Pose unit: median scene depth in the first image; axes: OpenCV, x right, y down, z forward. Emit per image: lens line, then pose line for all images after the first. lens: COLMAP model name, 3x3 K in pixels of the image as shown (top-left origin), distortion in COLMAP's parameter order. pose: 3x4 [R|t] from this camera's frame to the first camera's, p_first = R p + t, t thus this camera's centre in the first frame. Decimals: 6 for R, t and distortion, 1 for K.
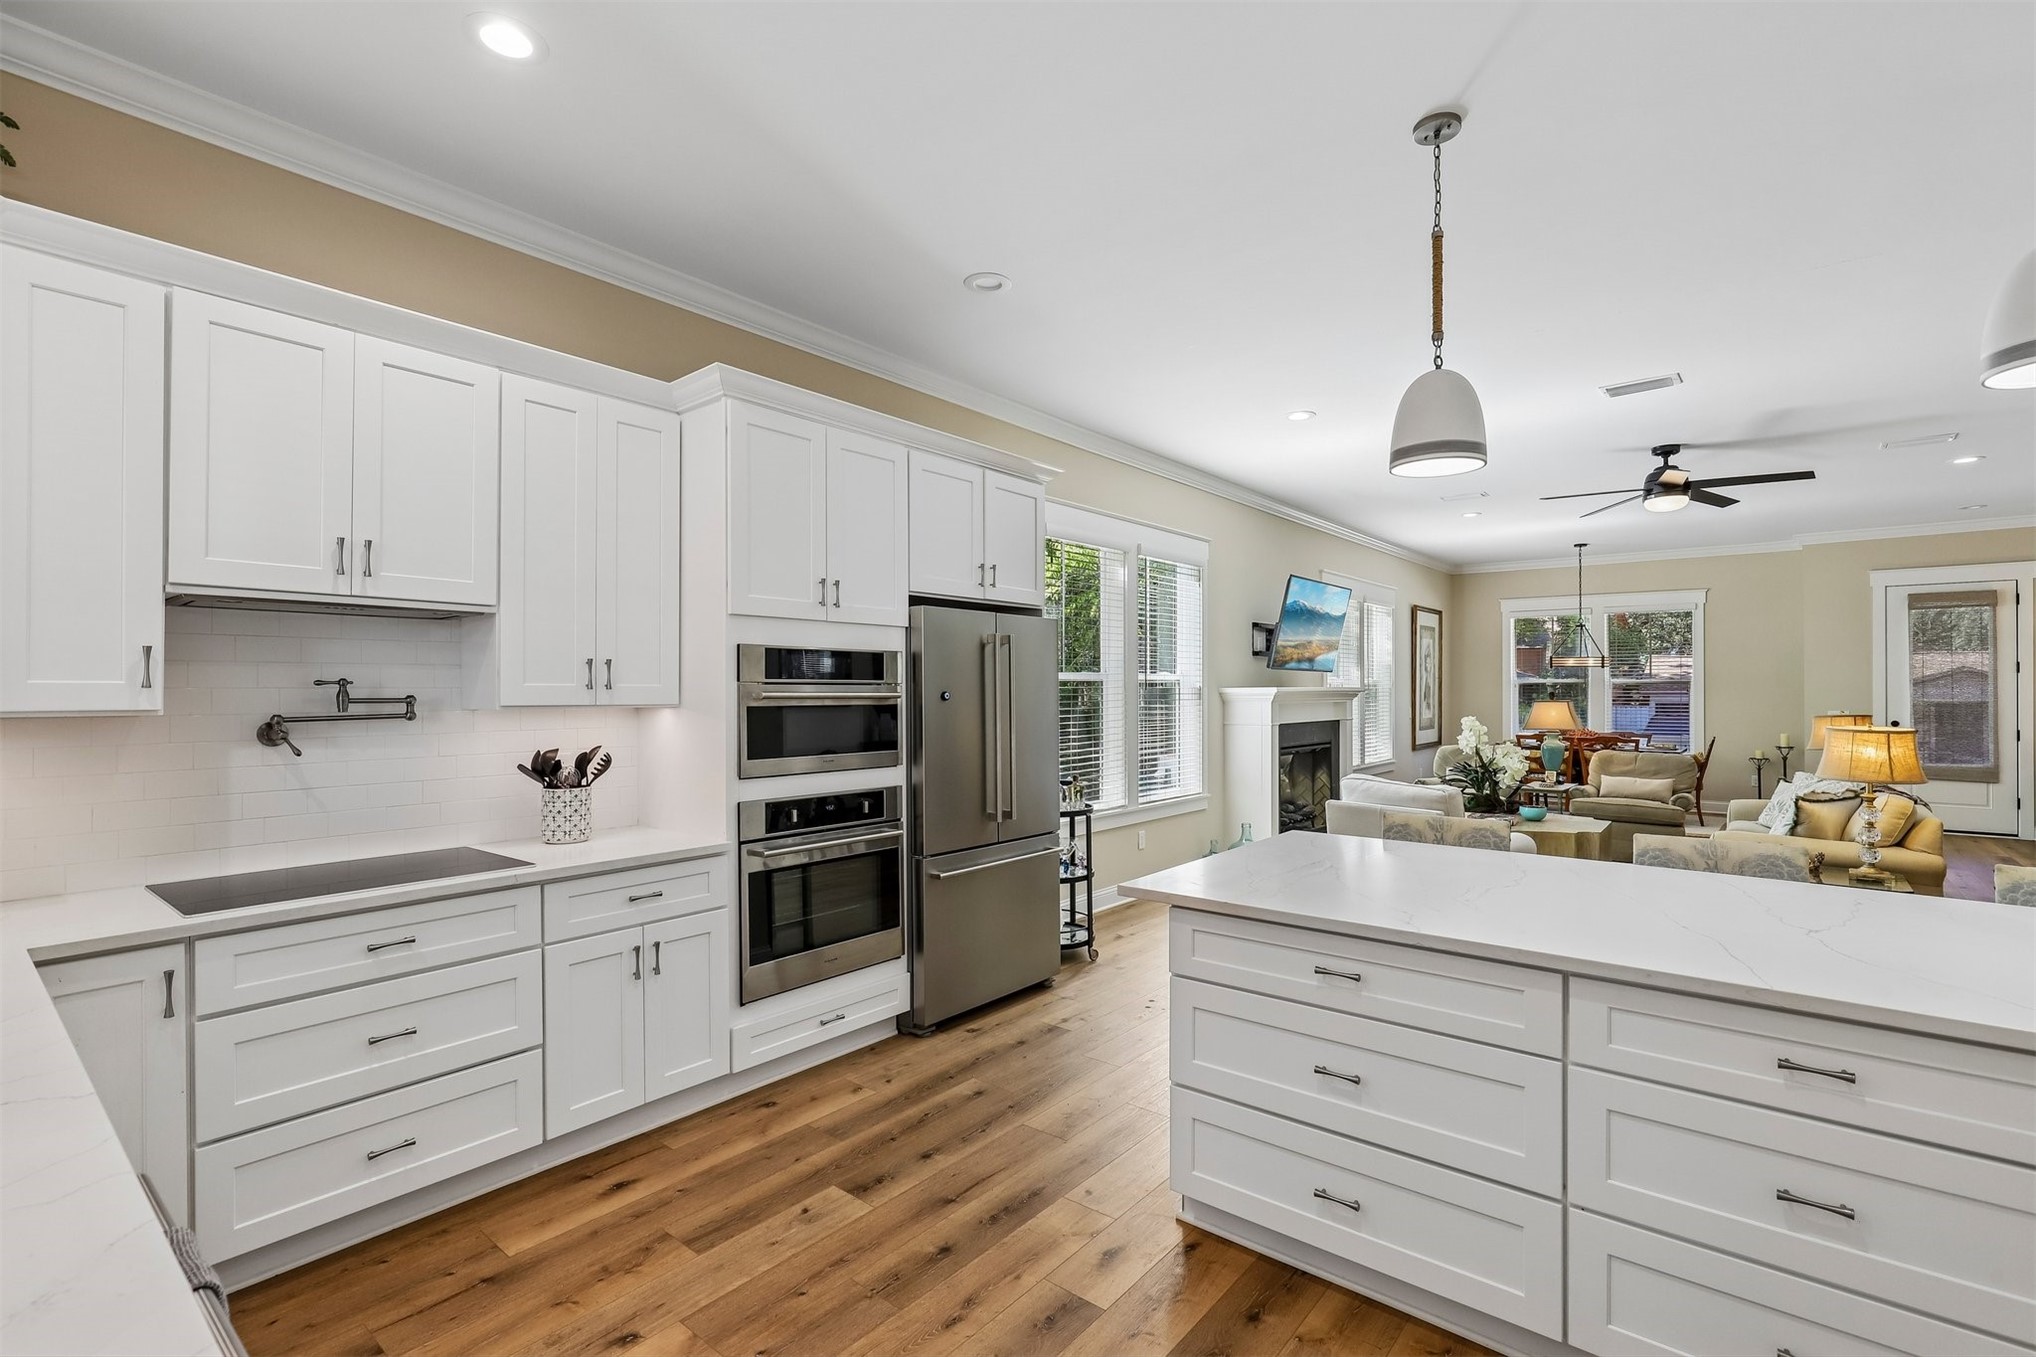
lens RADIAL K [[924.6, 0, 1019.8], [0, 924.6, 685.9], [0, 0, 1]] dist [-0.001121, 0.000119]
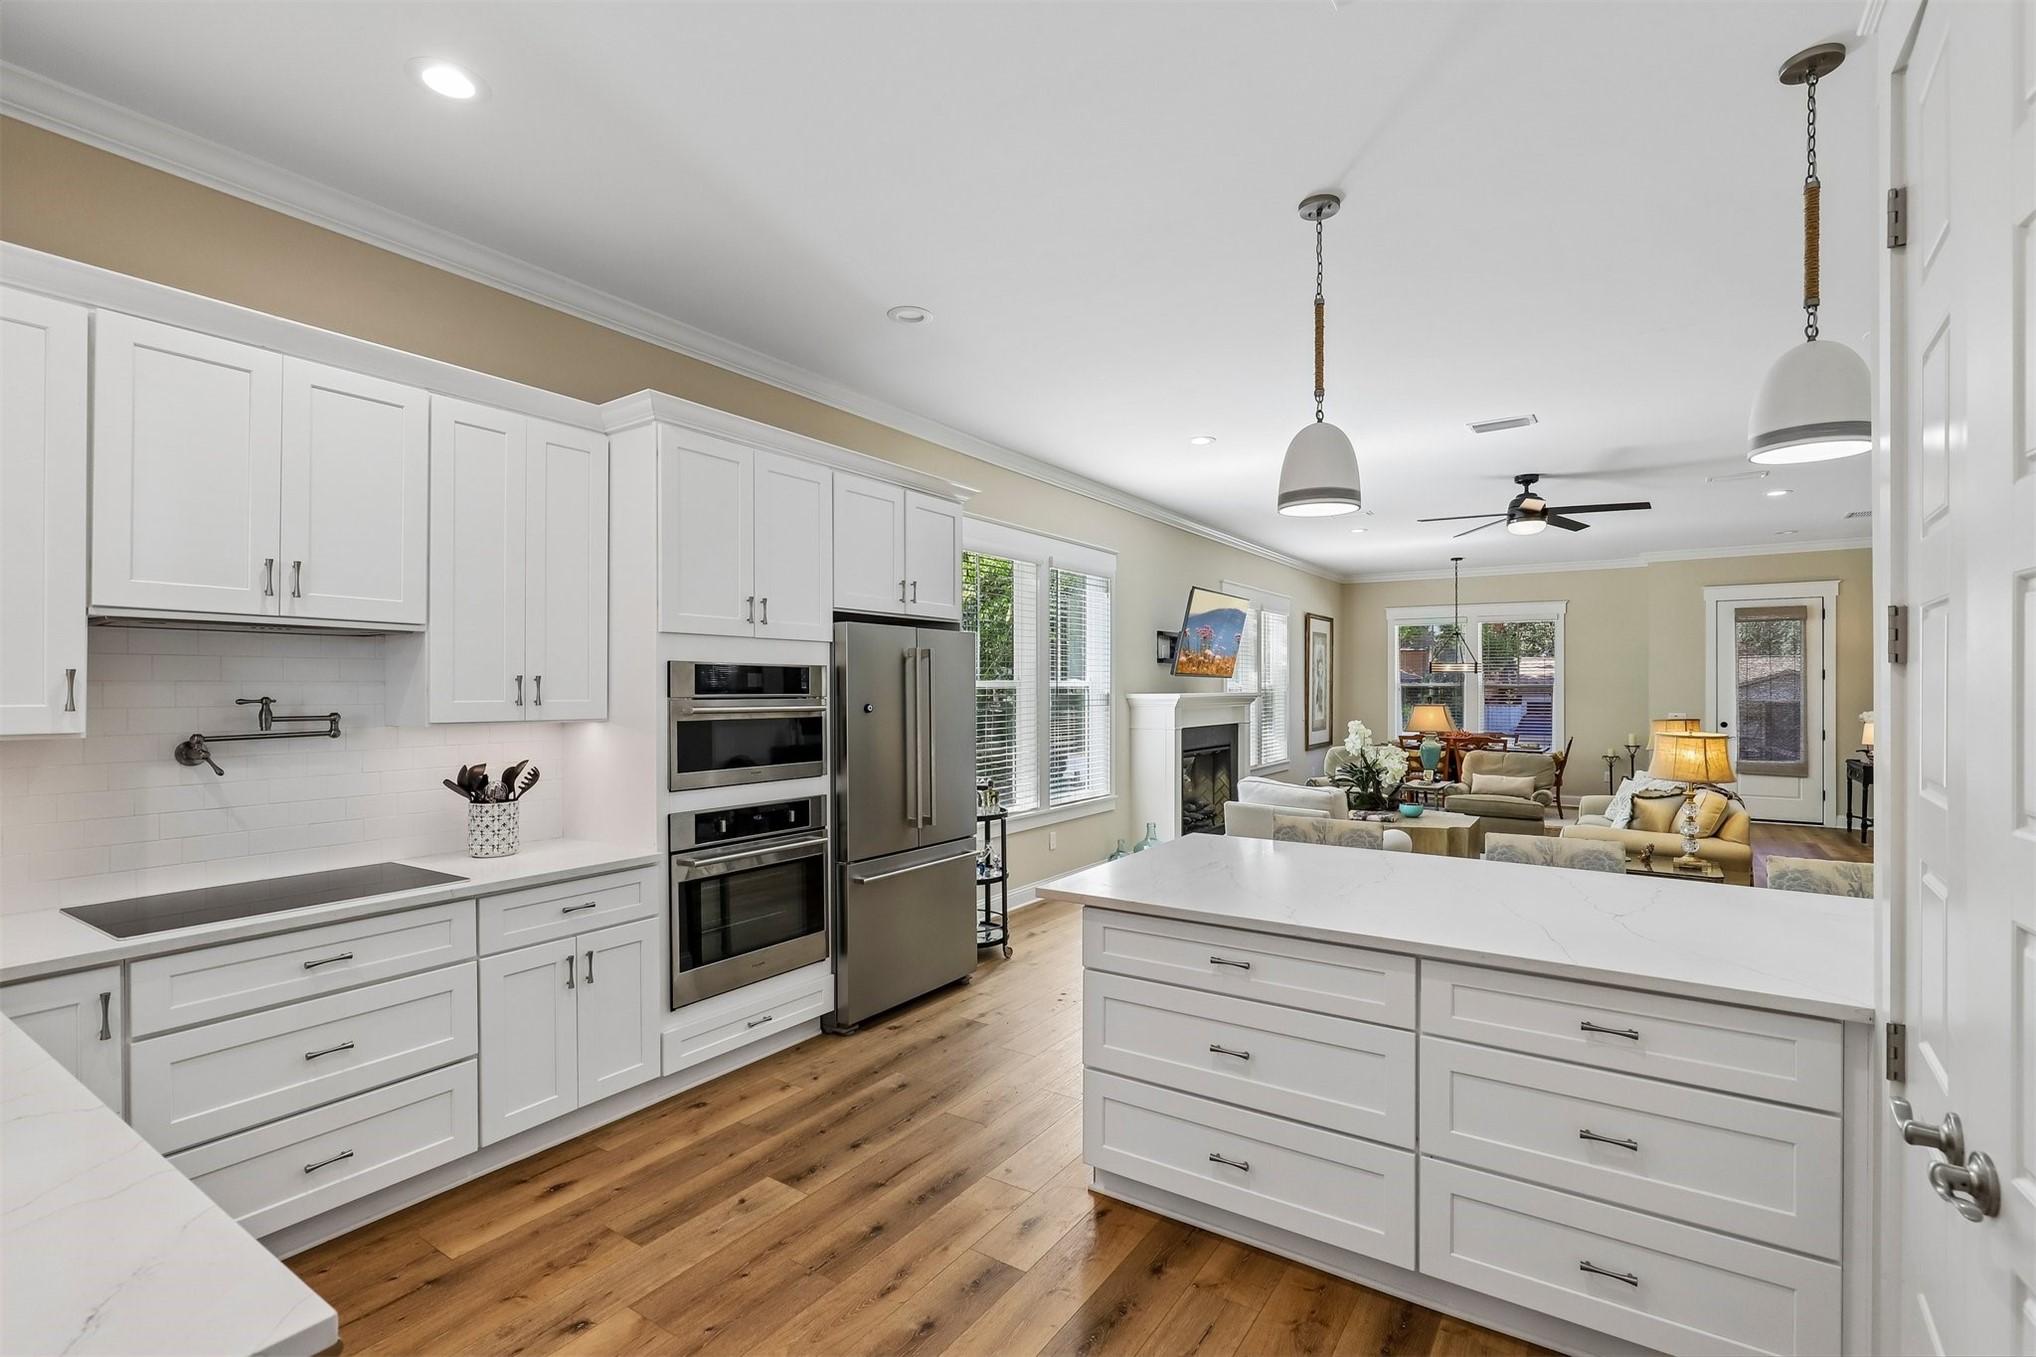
lens RADIAL K [[924.6, 0, 1020.4], [0, 924.6, 687.6], [0, 0, 1]] dist [-0.001121, 0.000119]
pose [[0.995088, 0.000650, 0.098996, -0.013228], [-0.001015, 0.999993, 0.003640, -0.016169], [-0.098993, -0.003723, 0.995081, -0.054522]]
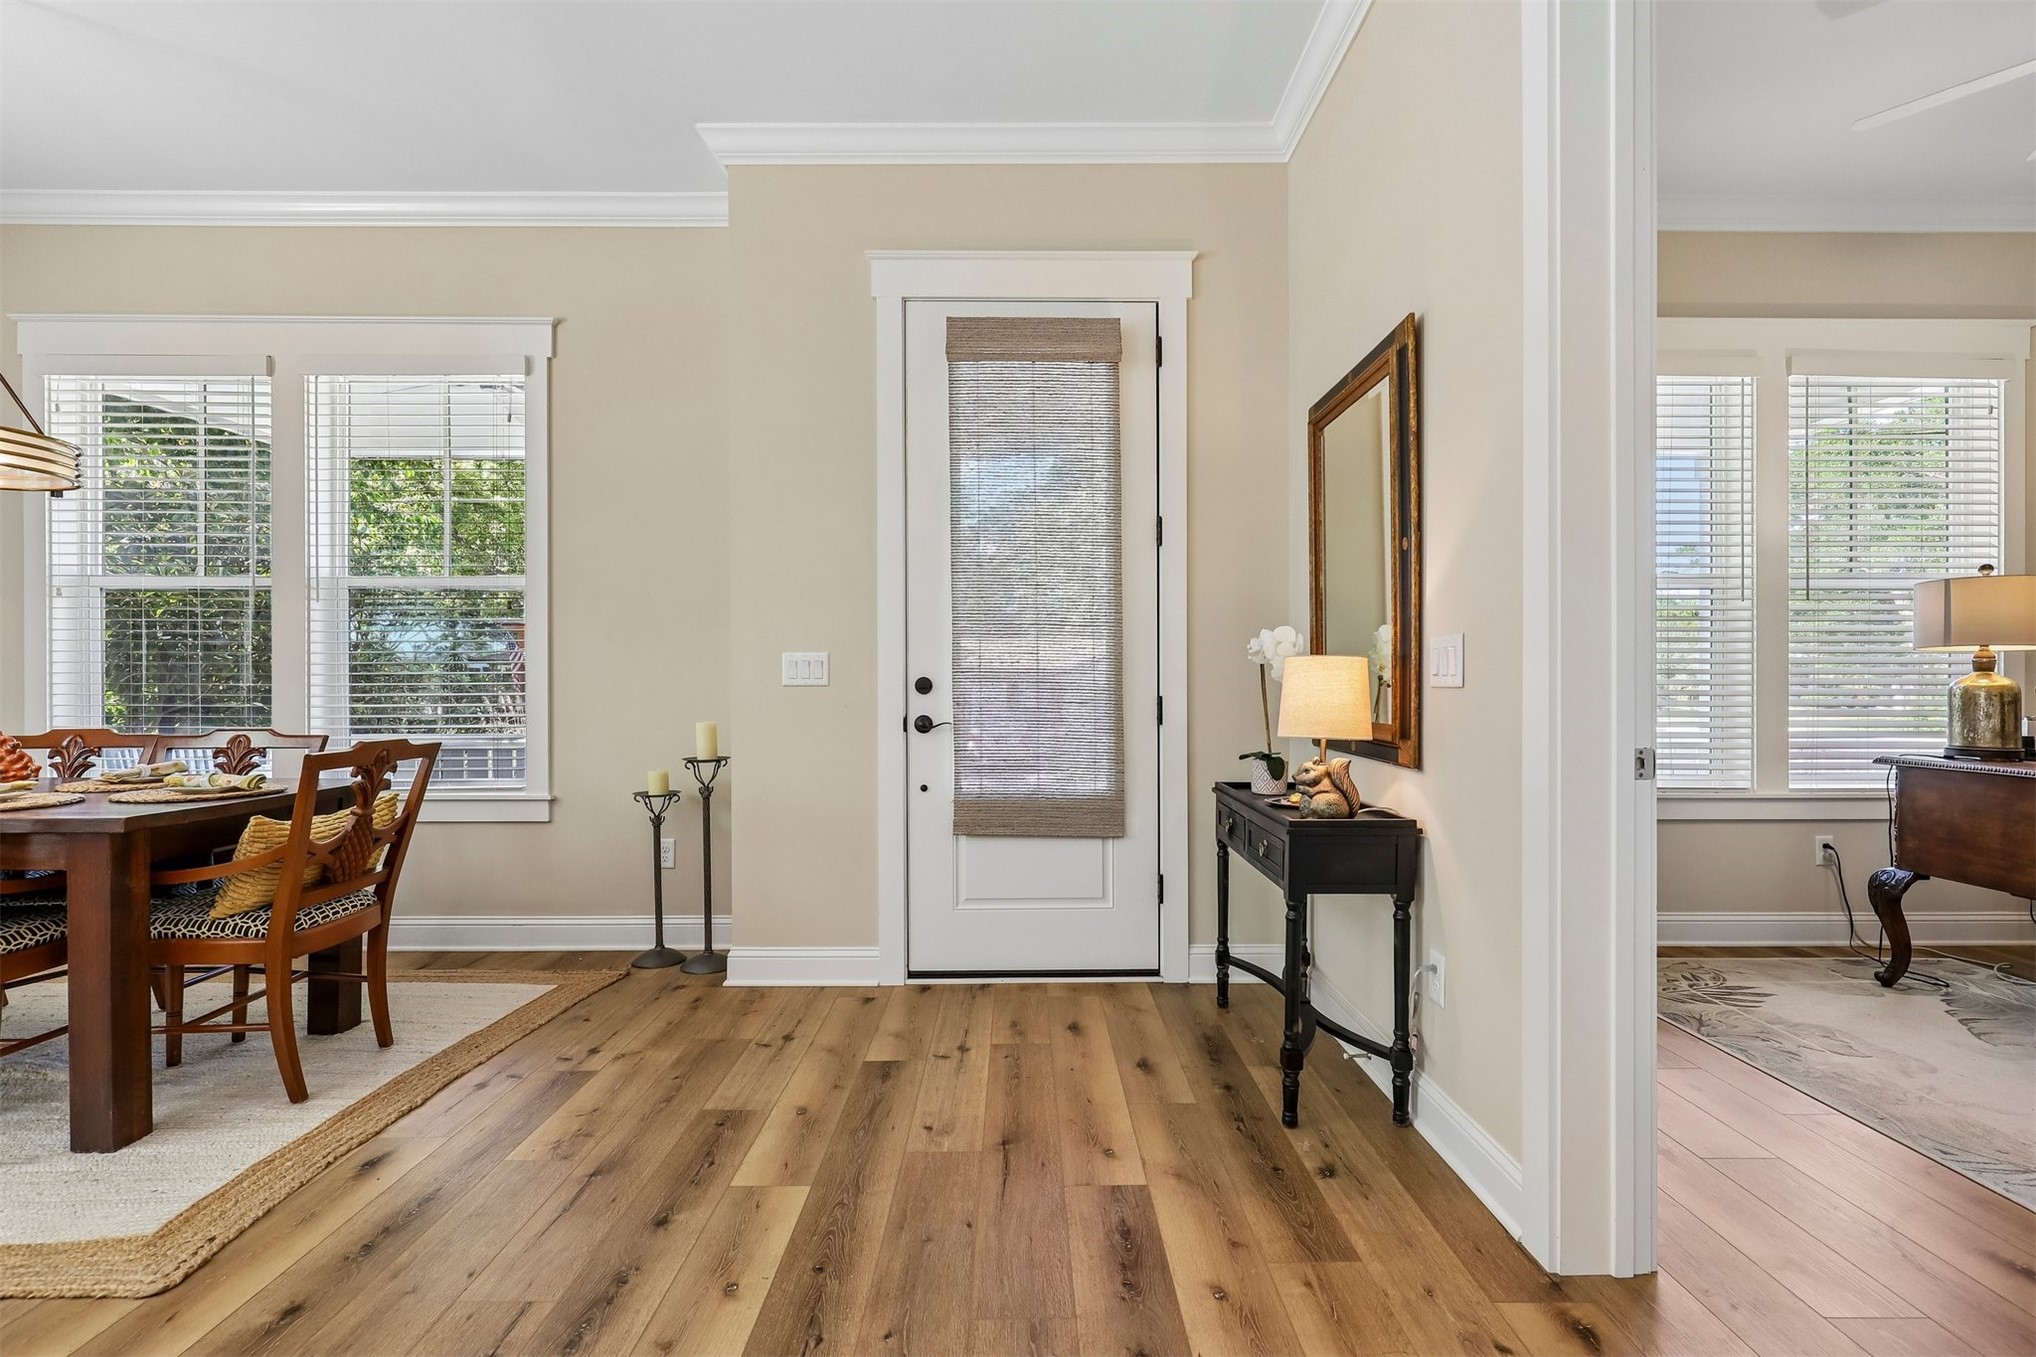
lens RADIAL K [[924.6, 0, 1037.6], [0, 924.6, 686.3], [0, 0, 1]] dist [-0.001121, 0.000119]
pose [[0.763849, -0.001488, 0.645393, 1.771440], [0.000943, 0.999999, 0.001189, 0.096685], [-0.645394, -0.000300, 0.763850, 1.648626]]
